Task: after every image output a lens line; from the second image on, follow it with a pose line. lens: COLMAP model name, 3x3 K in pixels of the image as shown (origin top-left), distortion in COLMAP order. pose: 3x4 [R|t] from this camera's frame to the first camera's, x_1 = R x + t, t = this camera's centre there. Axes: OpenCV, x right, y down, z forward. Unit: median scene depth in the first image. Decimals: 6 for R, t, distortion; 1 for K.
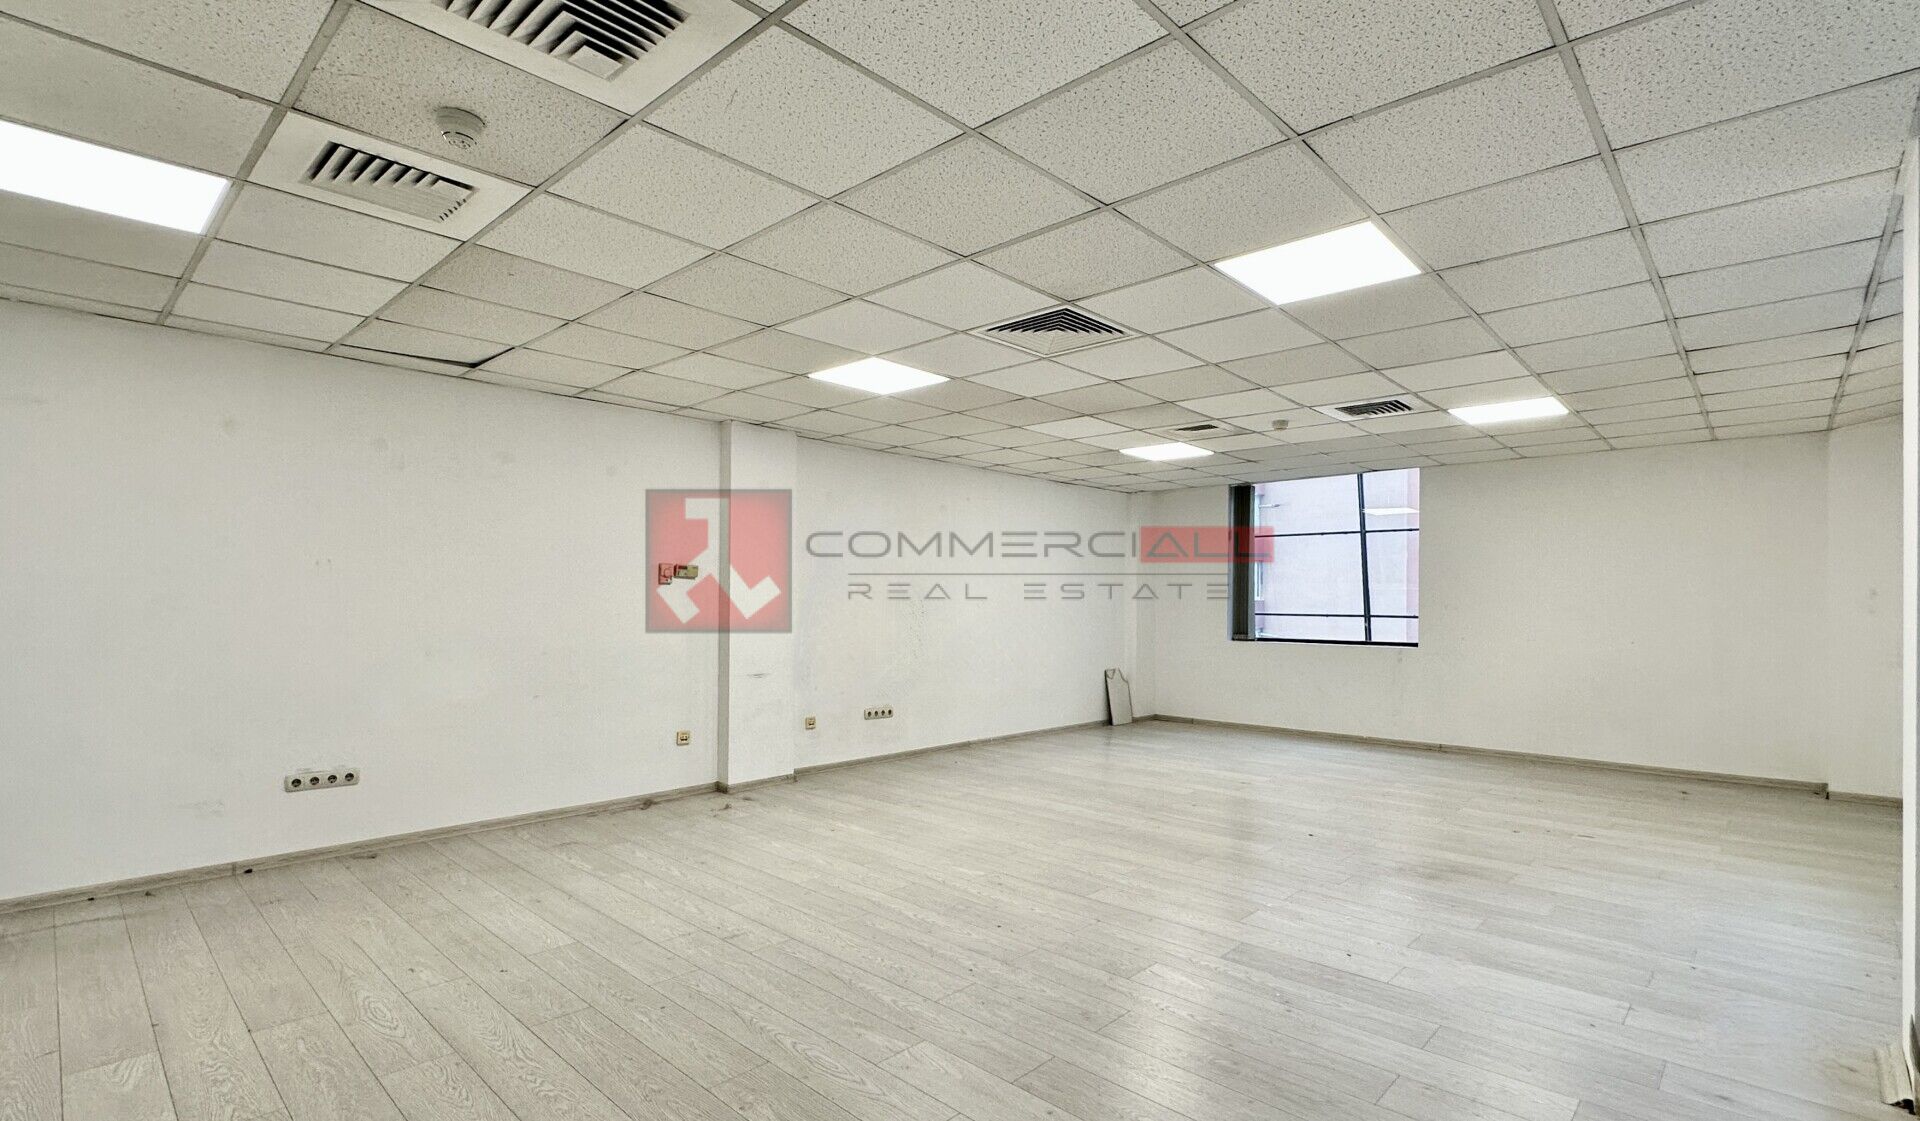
lens RADIAL K [[859.1, 0, 951.0], [0, 859.1, 600.0], [0, 0, 1]] dist [-0.002094, -0.000374]
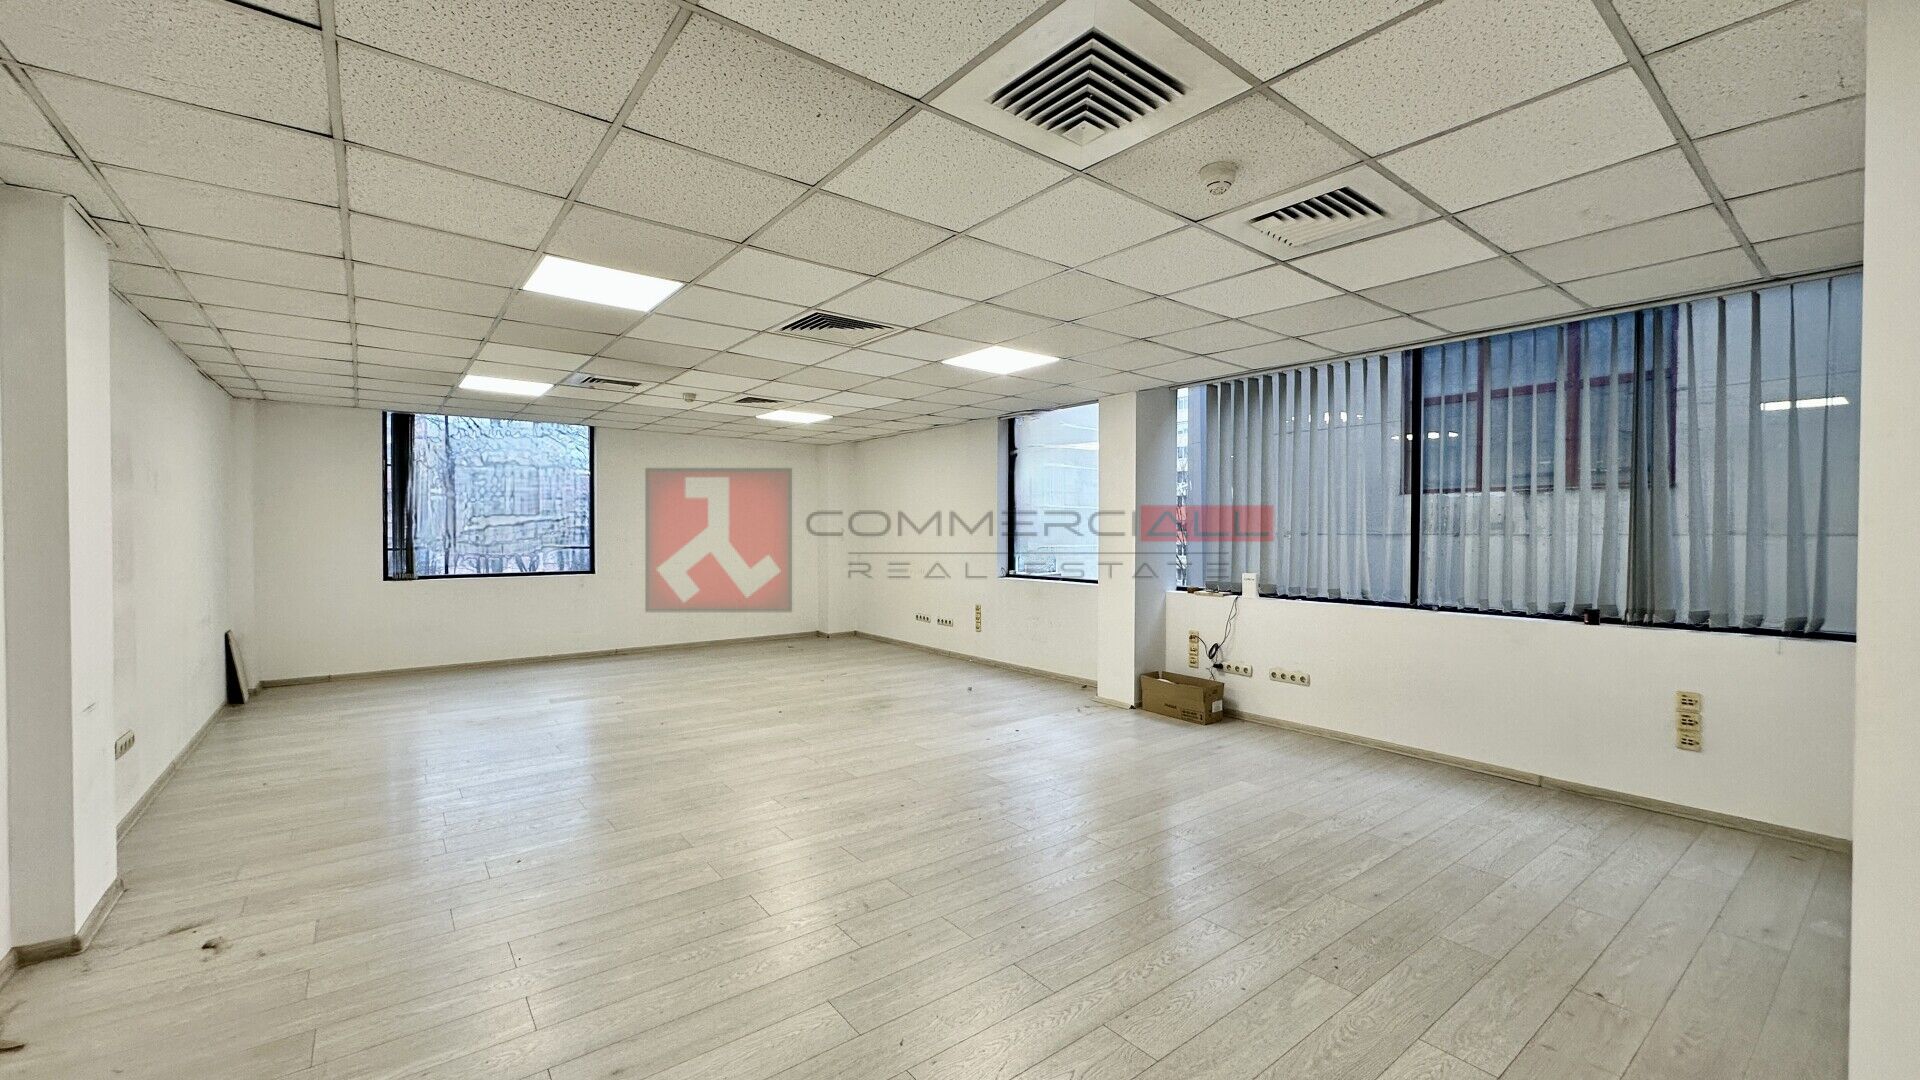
lens RADIAL K [[776.3, 0, 958.0], [0, 776.3, 535.6], [0, 0, 1]] dist [-0.000374, -0.000332]
pose [[0.154887, -0.013783, 0.987836, -0.617605], [-0.002513, 0.999894, 0.014346, -0.022357], [-0.987929, -0.004705, 0.154836, 0.428699]]
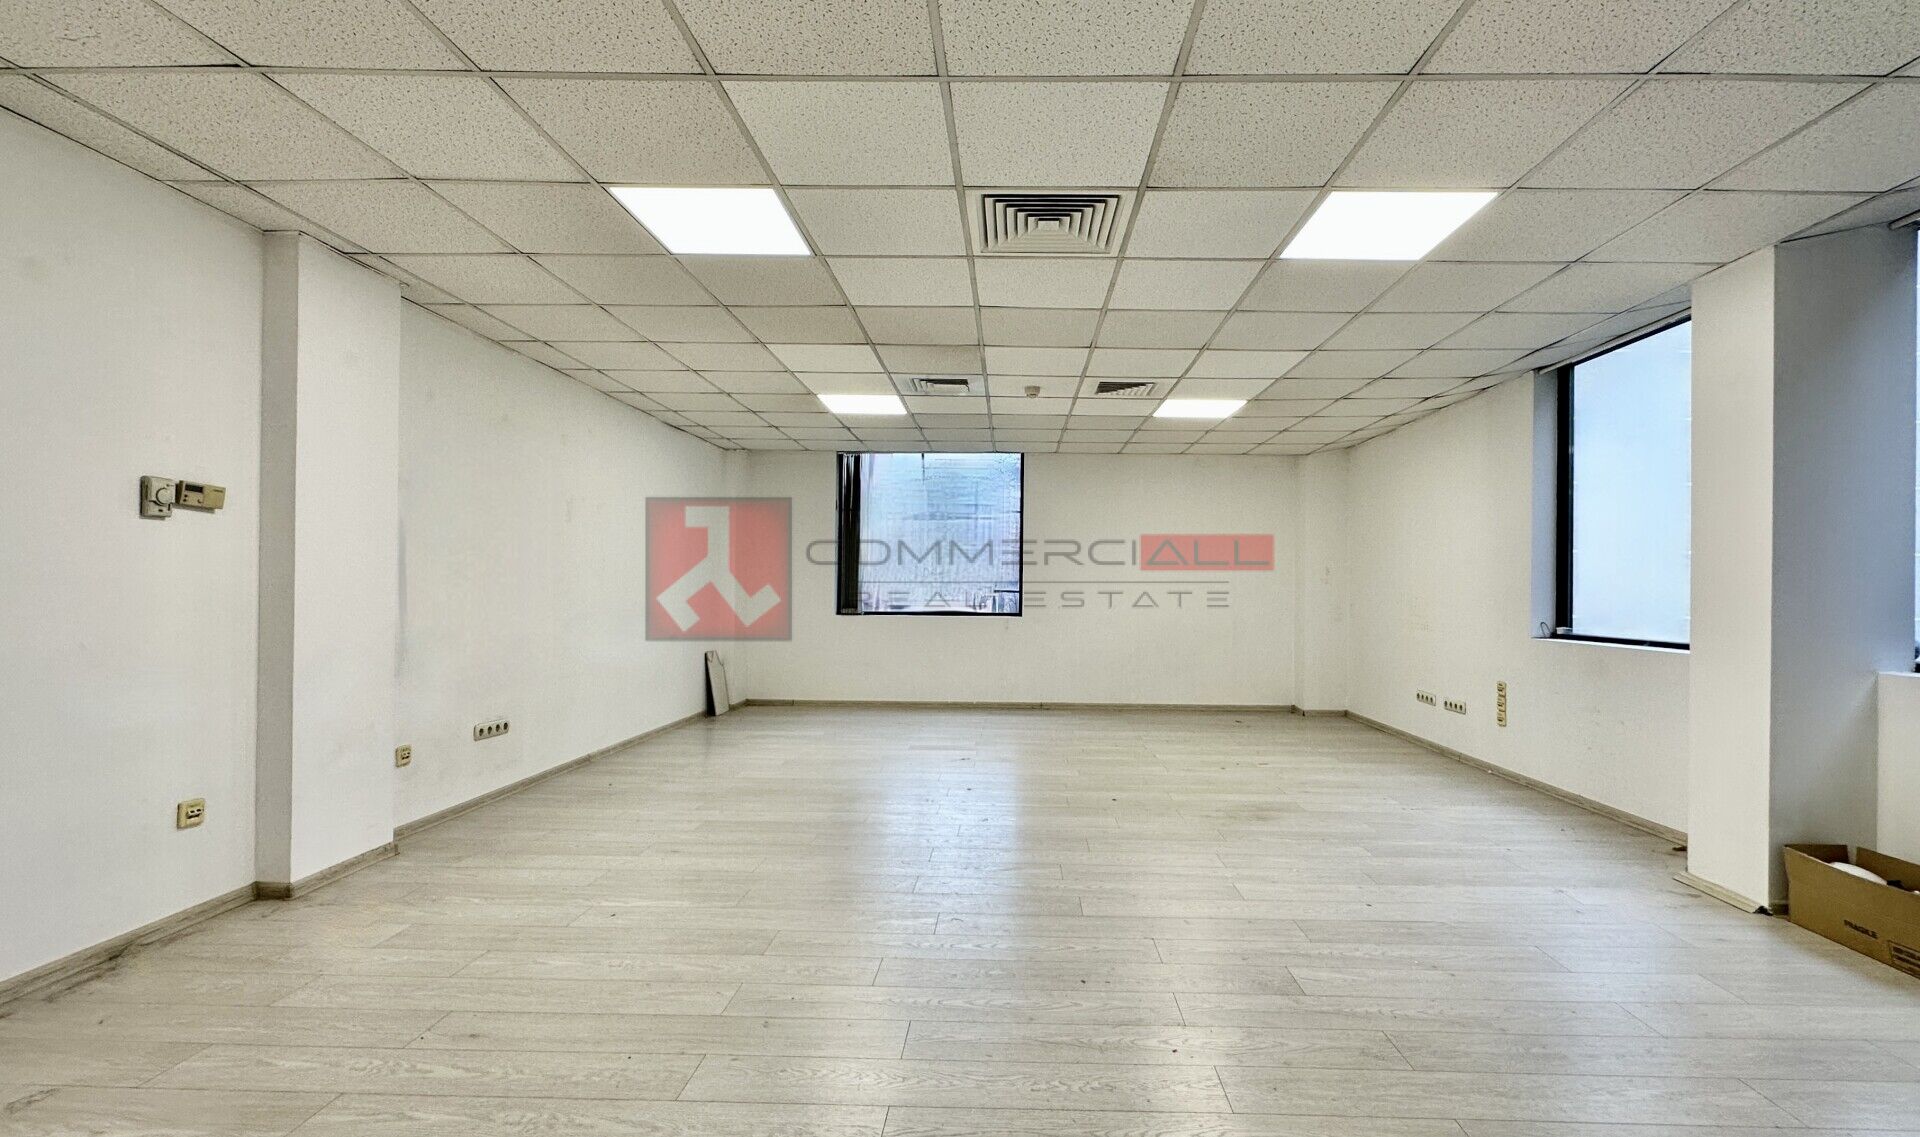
lens RADIAL K [[859.1, 0, 978.9], [0, 859.1, 585.4], [0, 0, 1]] dist [-0.002094, -0.000374]
pose [[0.745646, 0.003573, 0.666333, -0.301483], [-0.007768, 0.999964, 0.003331, 0.015849], [-0.666297, -0.007660, 0.745647, 0.287972]]
